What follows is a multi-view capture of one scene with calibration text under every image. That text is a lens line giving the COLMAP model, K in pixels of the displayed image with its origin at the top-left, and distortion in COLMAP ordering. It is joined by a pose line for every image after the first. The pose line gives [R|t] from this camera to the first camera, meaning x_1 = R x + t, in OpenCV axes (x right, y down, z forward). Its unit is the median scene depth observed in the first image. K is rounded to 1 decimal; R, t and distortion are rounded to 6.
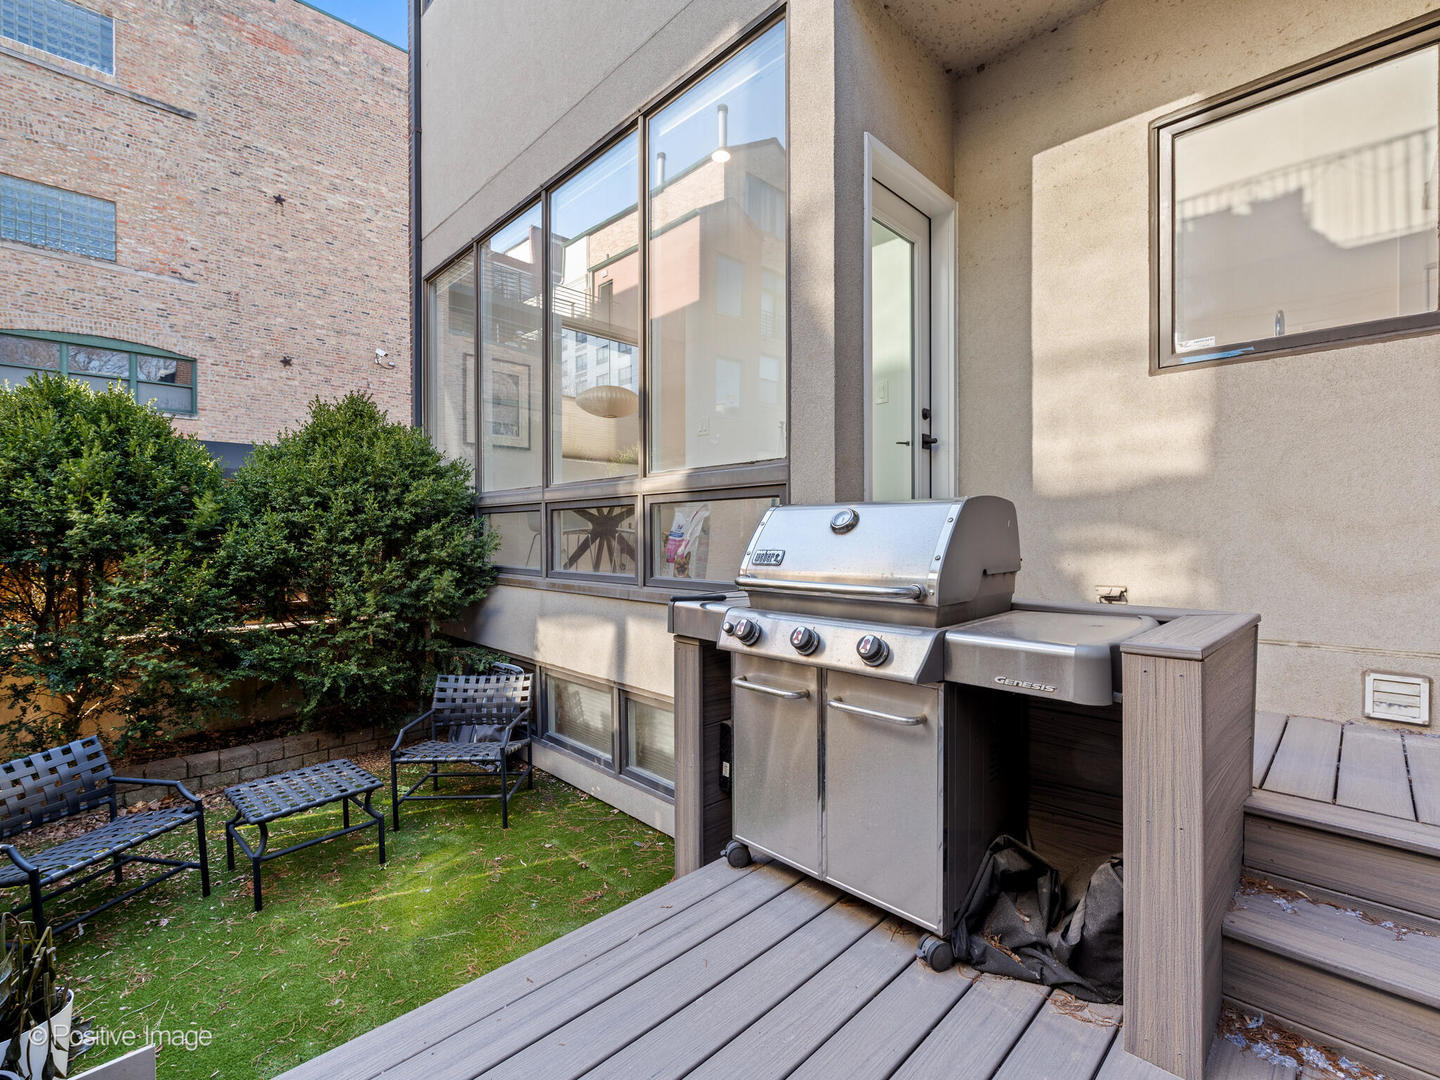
lens RADIAL K [[643.6, 0, 729.3], [0, 643.6, 541.9], [0, 0, 1]] dist [-0.003179, -0.000711]
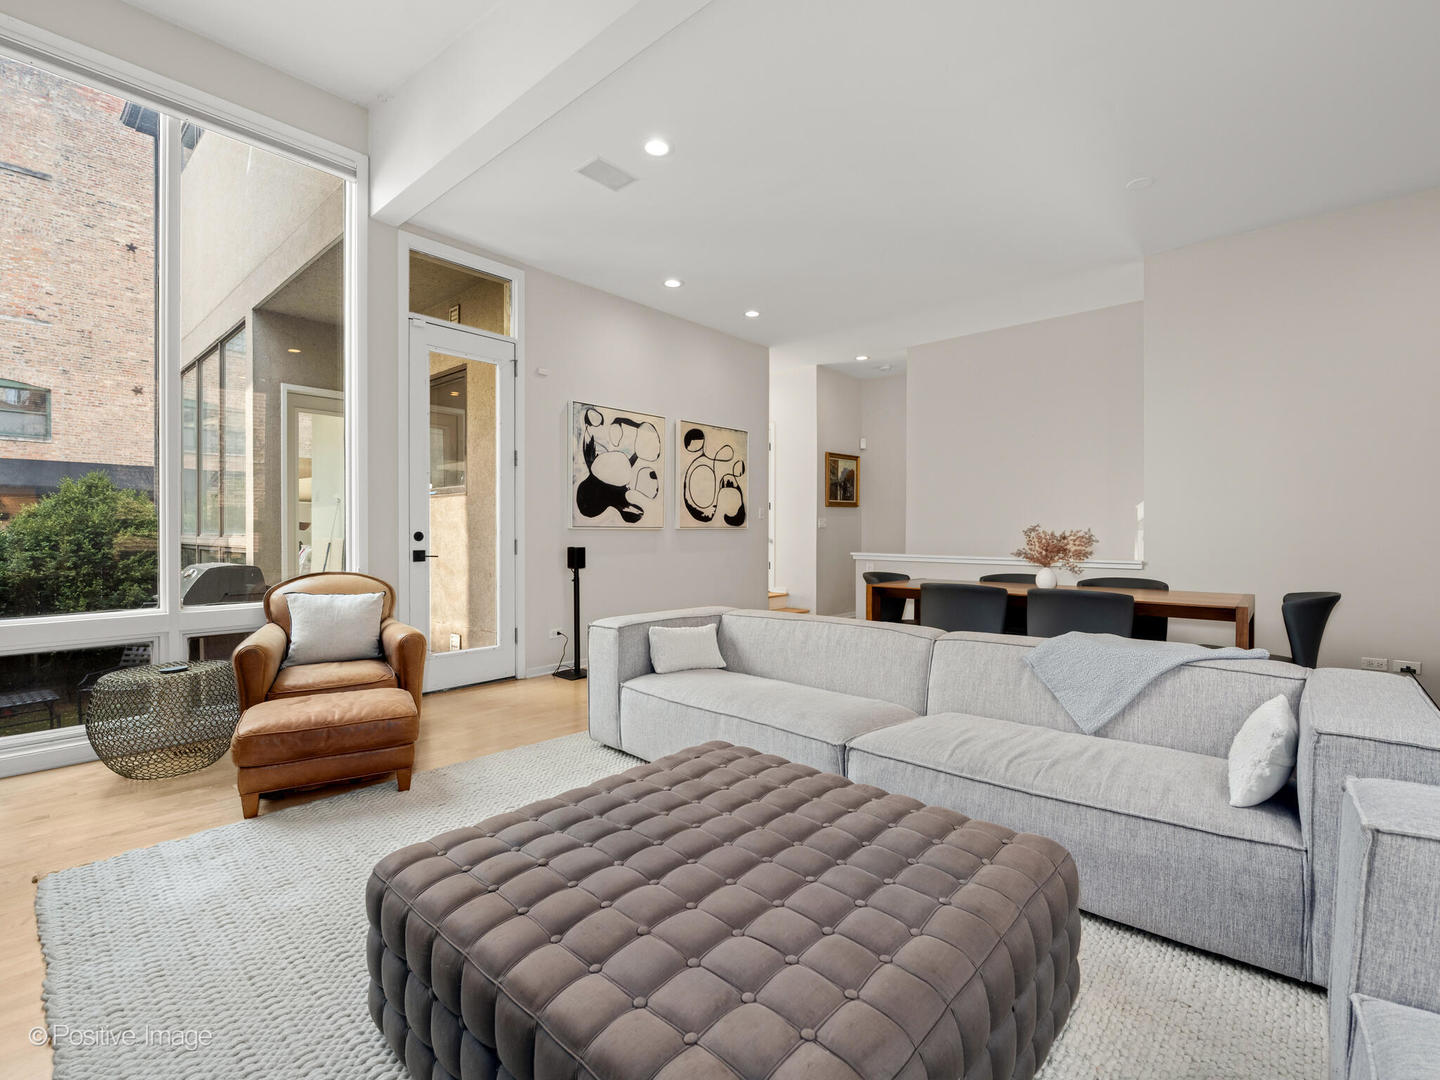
lens RADIAL K [[657.2, 0, 724.1], [0, 657.2, 536.1], [0, 0, 1]] dist [-0.004169, -0.000871]
pose [[0.997876, 0.002132, 0.065105, 0.293947], [-0.002075, 0.999997, -0.000942, -0.025387], [-0.065106, 0.000805, 0.997878, -0.241712]]
